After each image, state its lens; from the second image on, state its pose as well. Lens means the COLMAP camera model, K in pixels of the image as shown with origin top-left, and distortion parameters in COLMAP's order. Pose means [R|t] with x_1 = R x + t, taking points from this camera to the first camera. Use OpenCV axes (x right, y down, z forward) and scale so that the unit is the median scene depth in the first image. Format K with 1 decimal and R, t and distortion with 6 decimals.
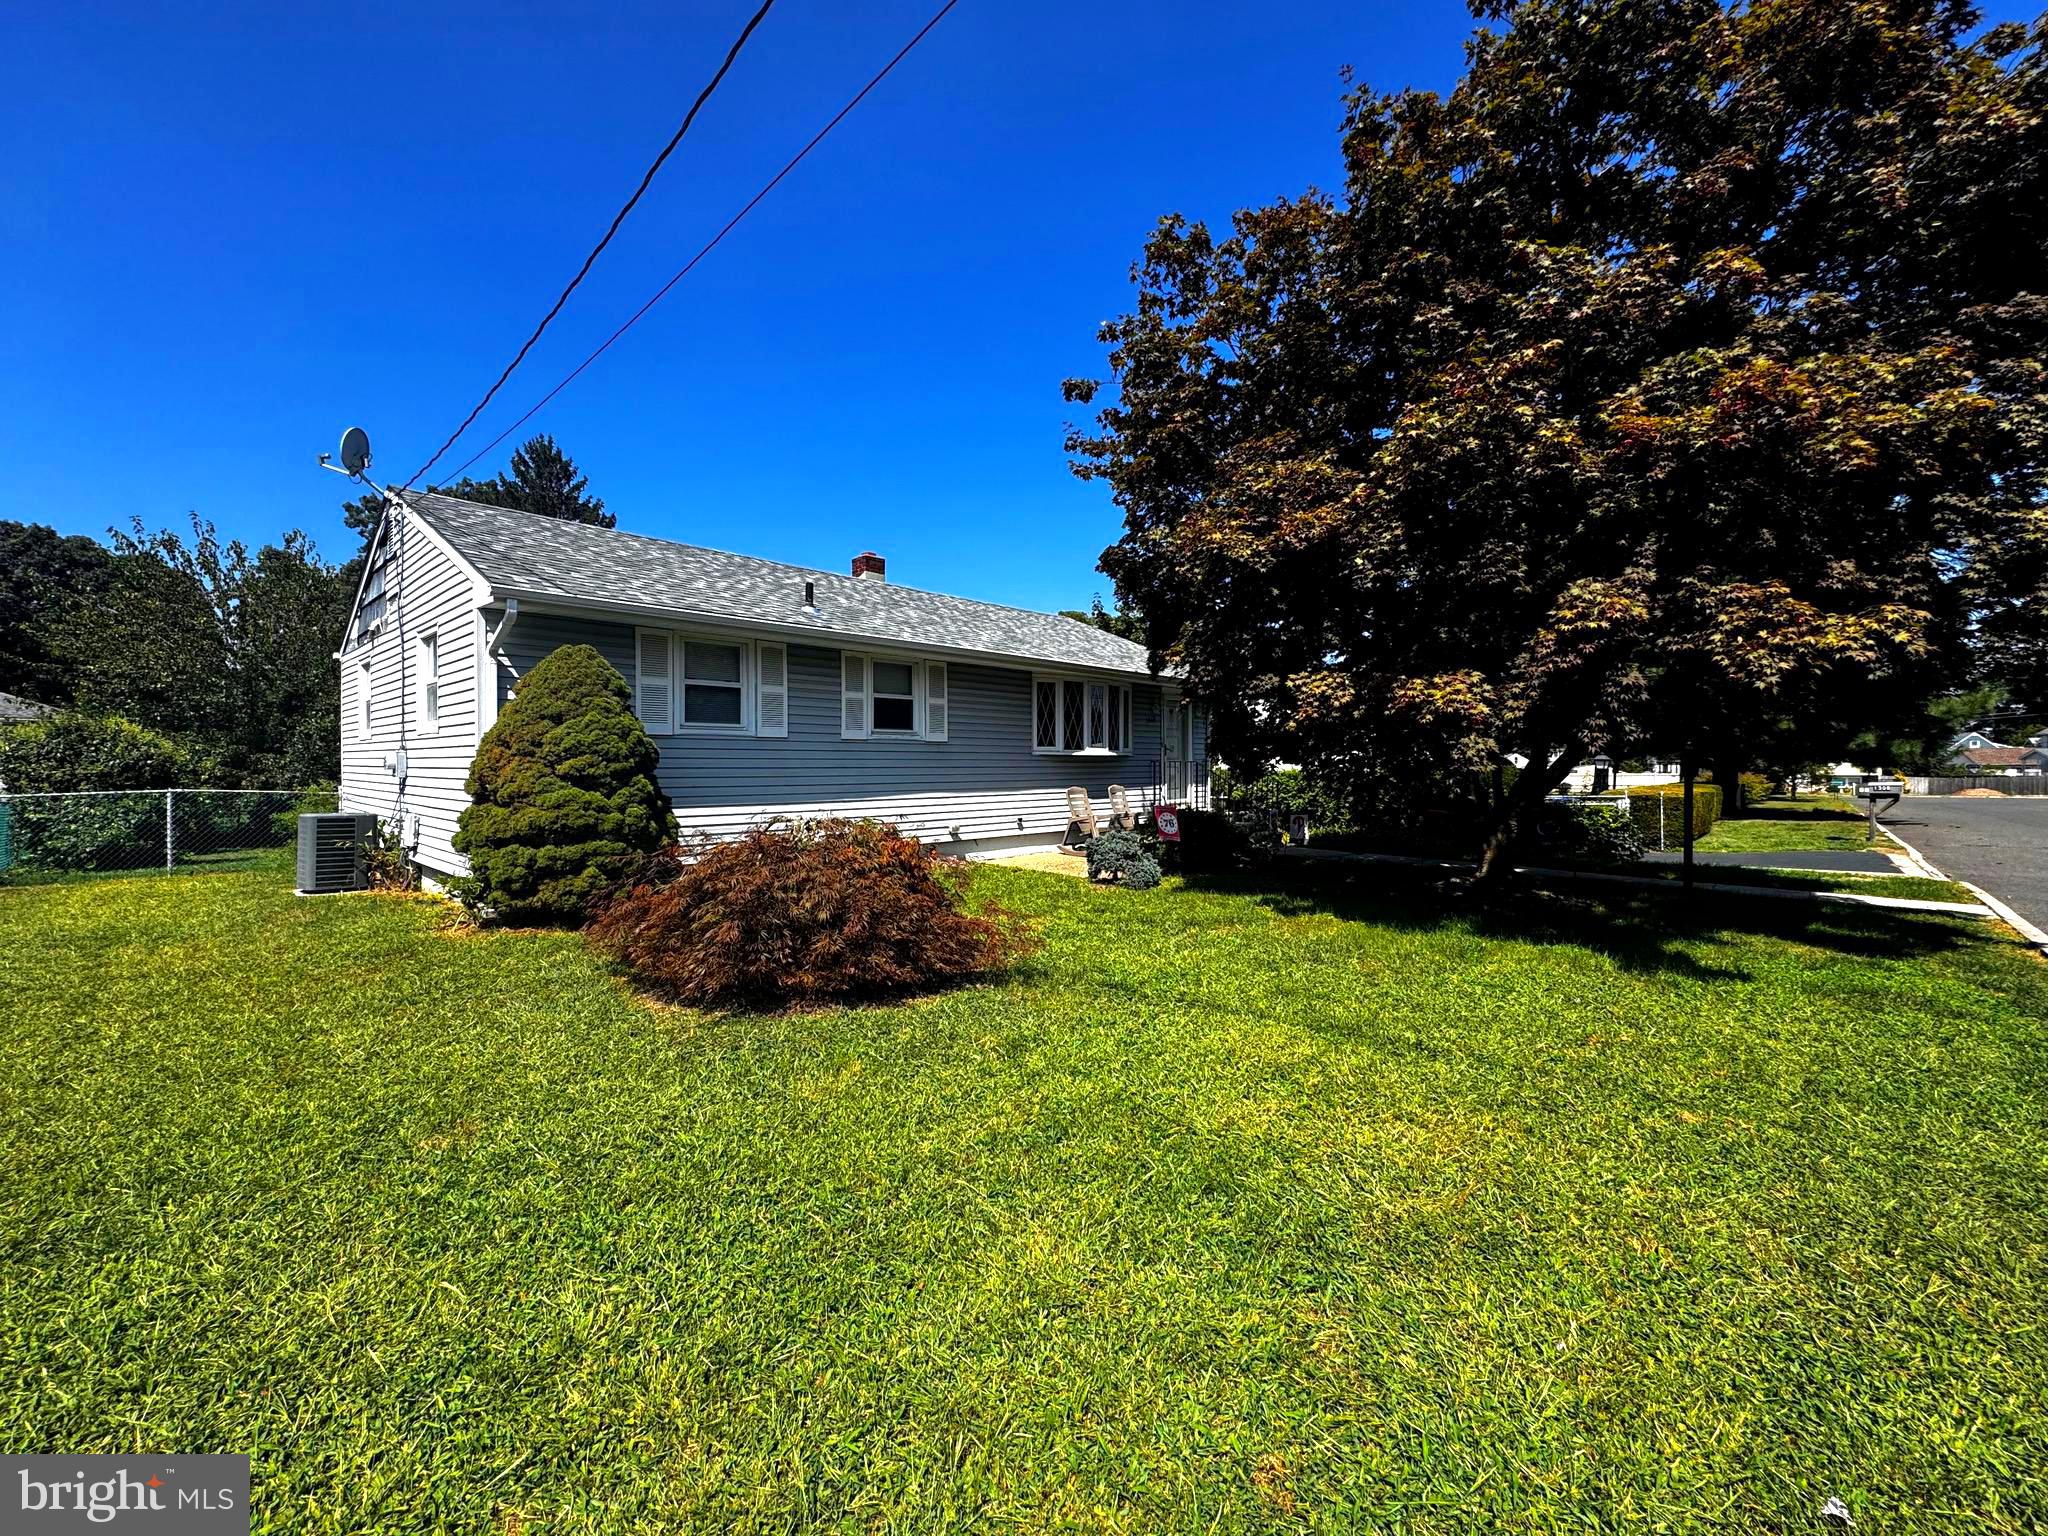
lens RADIAL K [[829.9, 0, 1016.9], [0, 829.9, 763.6], [0, 0, 1]] dist [-0.000746, -0.000454]
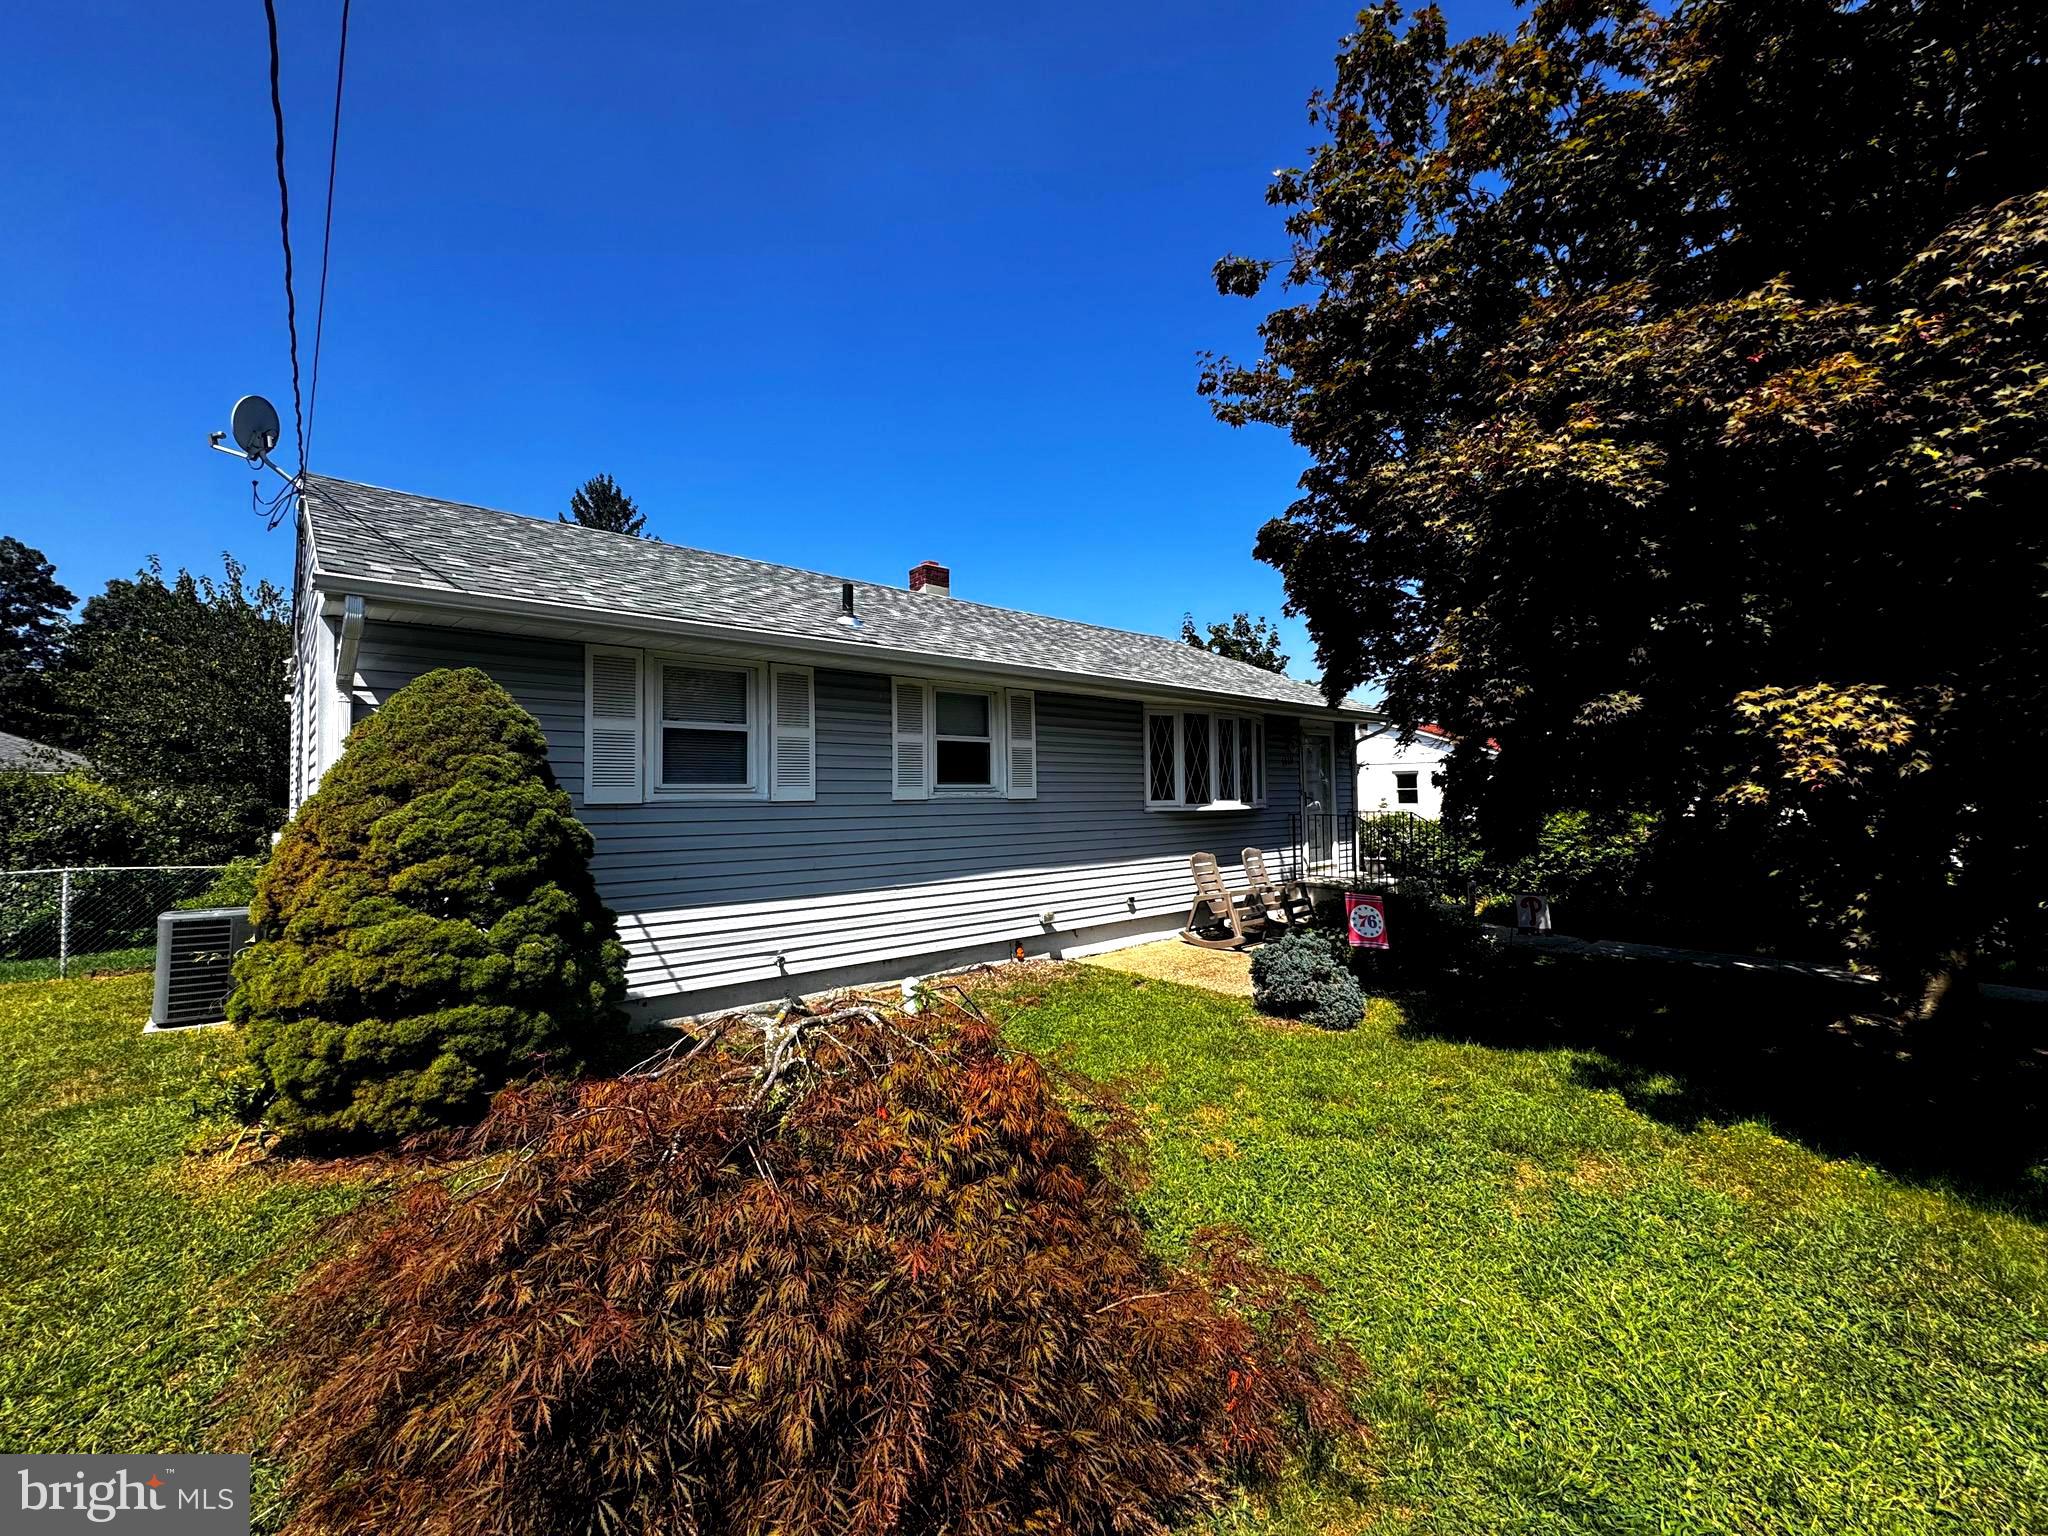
lens RADIAL K [[829.9, 0, 1017.6], [0, 829.9, 766.3], [0, 0, 1]] dist [-0.000746, -0.000454]
pose [[0.997229, -0.012722, -0.073299, -0.053719], [0.009949, 0.999225, -0.038073, -0.031675], [0.073727, 0.037238, 0.996583, 0.308755]]
